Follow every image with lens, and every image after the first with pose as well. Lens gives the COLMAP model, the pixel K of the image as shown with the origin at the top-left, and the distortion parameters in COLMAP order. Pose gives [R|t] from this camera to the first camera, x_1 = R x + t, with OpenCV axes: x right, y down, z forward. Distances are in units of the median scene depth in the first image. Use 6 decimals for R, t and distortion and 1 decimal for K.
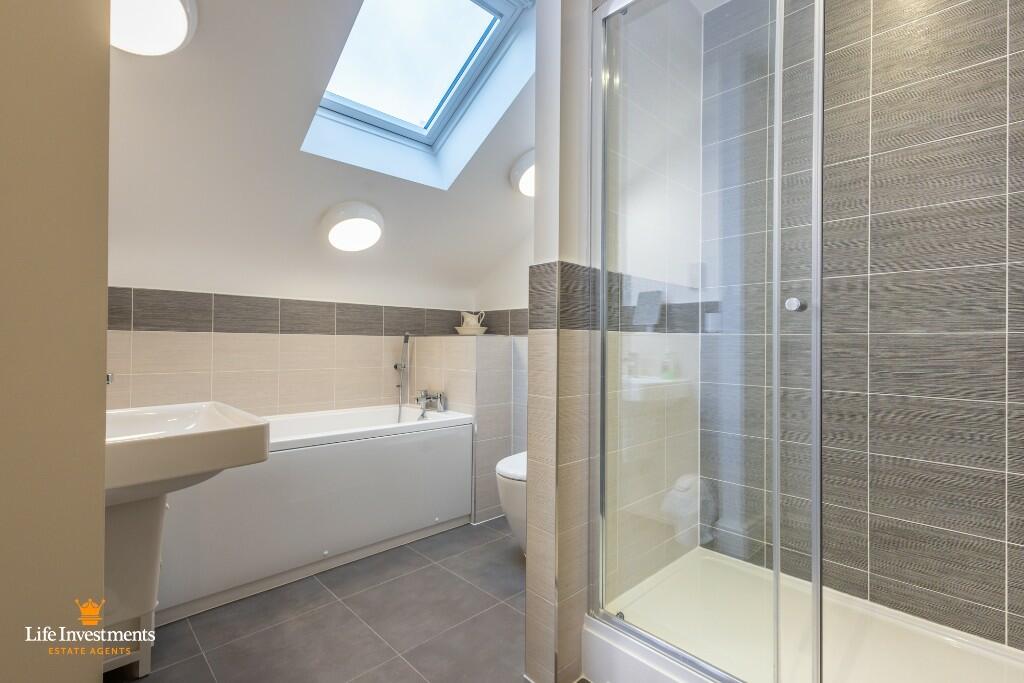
lens RADIAL K [[467.2, 0, 513.8], [0, 467.2, 338.5], [0, 0, 1]] dist [0.006117, -0.000081]
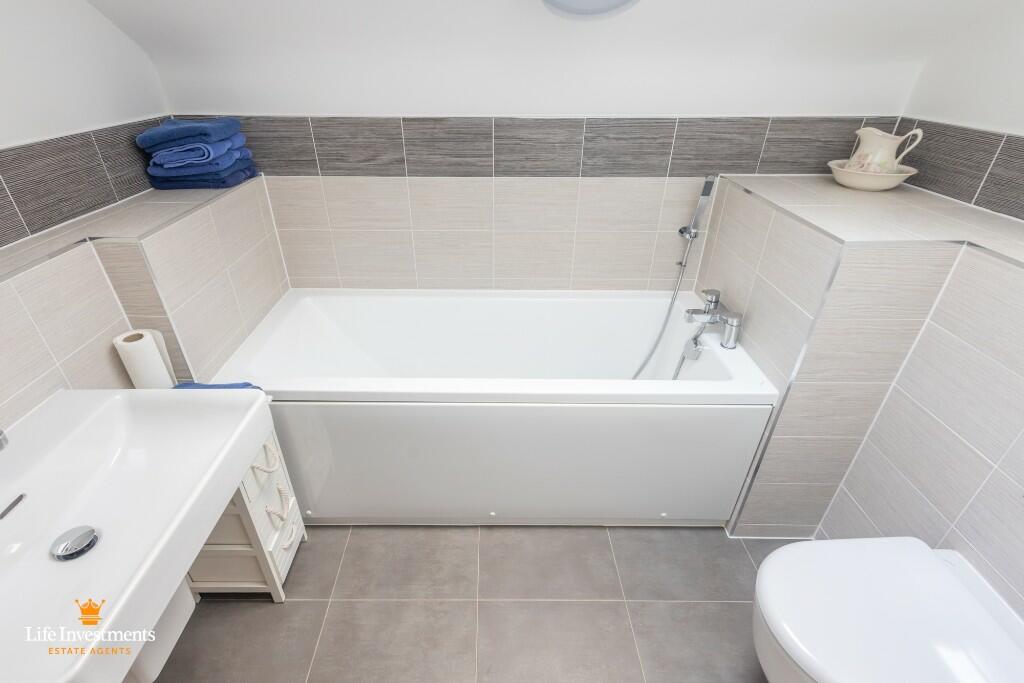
lens RADIAL K [[487.9, 0, 488.7], [0, 487.9, 344.6], [0, 0, 1]] dist [0.014600, 0.000592]
pose [[0.718603, 0.351712, -0.599923, -0.012354], [0.015098, 0.854584, 0.519094, -0.150573], [0.695256, -0.382080, 0.608797, 0.447509]]
